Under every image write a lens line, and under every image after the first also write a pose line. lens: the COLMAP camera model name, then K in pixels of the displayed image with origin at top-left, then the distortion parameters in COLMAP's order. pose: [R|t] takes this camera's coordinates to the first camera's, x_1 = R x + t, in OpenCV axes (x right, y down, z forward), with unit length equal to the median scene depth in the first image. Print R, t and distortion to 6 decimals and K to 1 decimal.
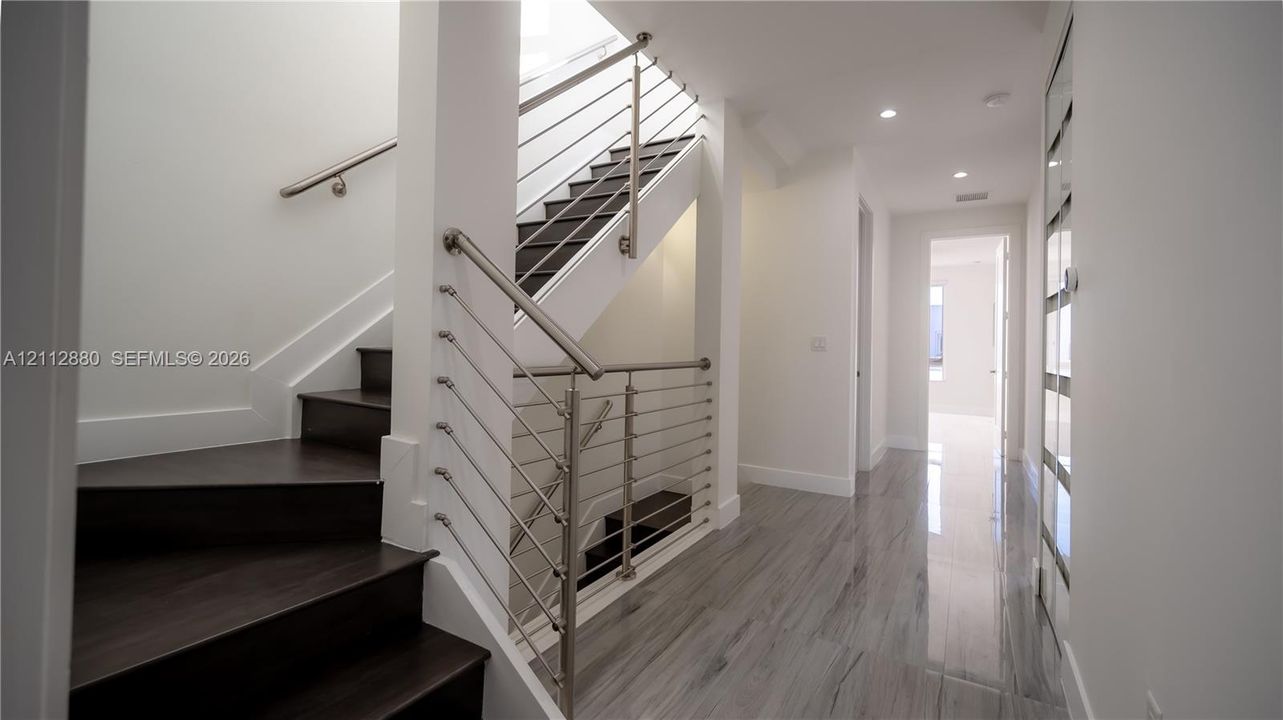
lens RADIAL K [[527.1, 0, 651.9], [0, 527.1, 342.5], [0, 0, 1]] dist [0.025891, 0.000124]
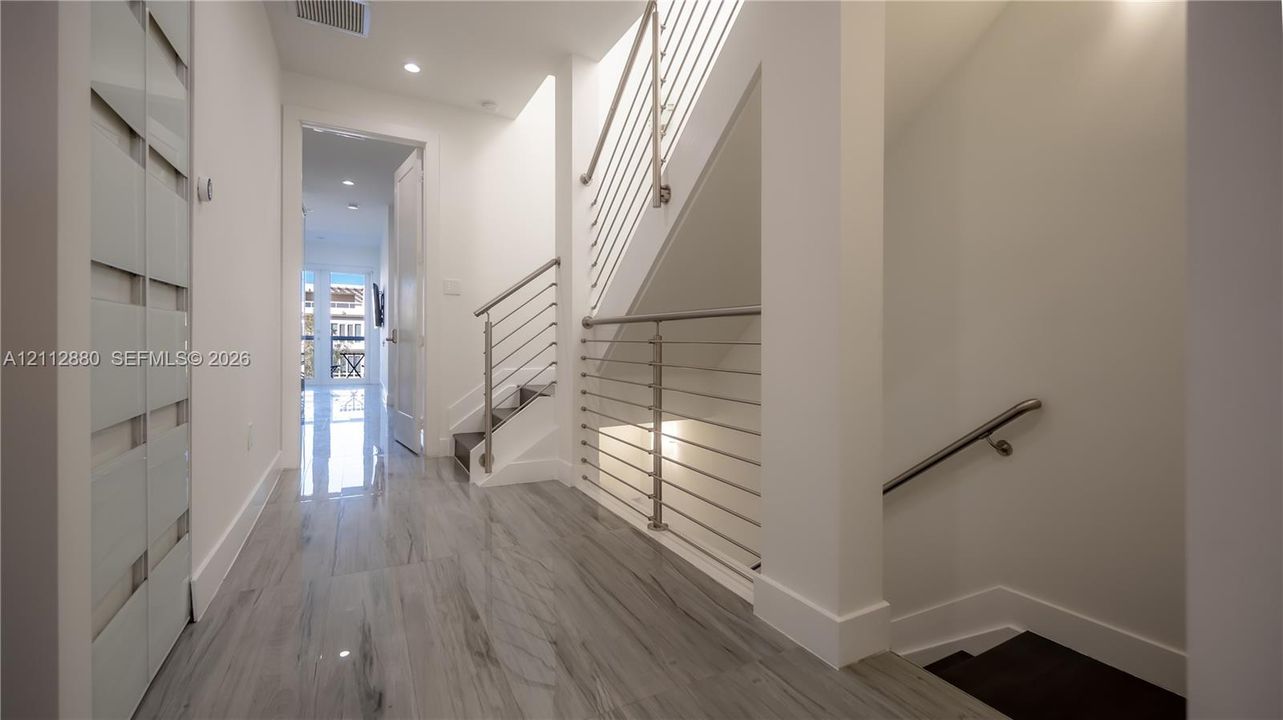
lens RADIAL K [[527.1, 0, 651.9], [0, 527.1, 342.5], [0, 0, 1]] dist [0.025891, 0.000124]
pose [[-0.504033, -0.015431, -0.863547, 0.885982], [-0.001166, 0.999852, -0.017186, 0.120358], [0.863684, -0.007656, -0.503976, 1.609020]]
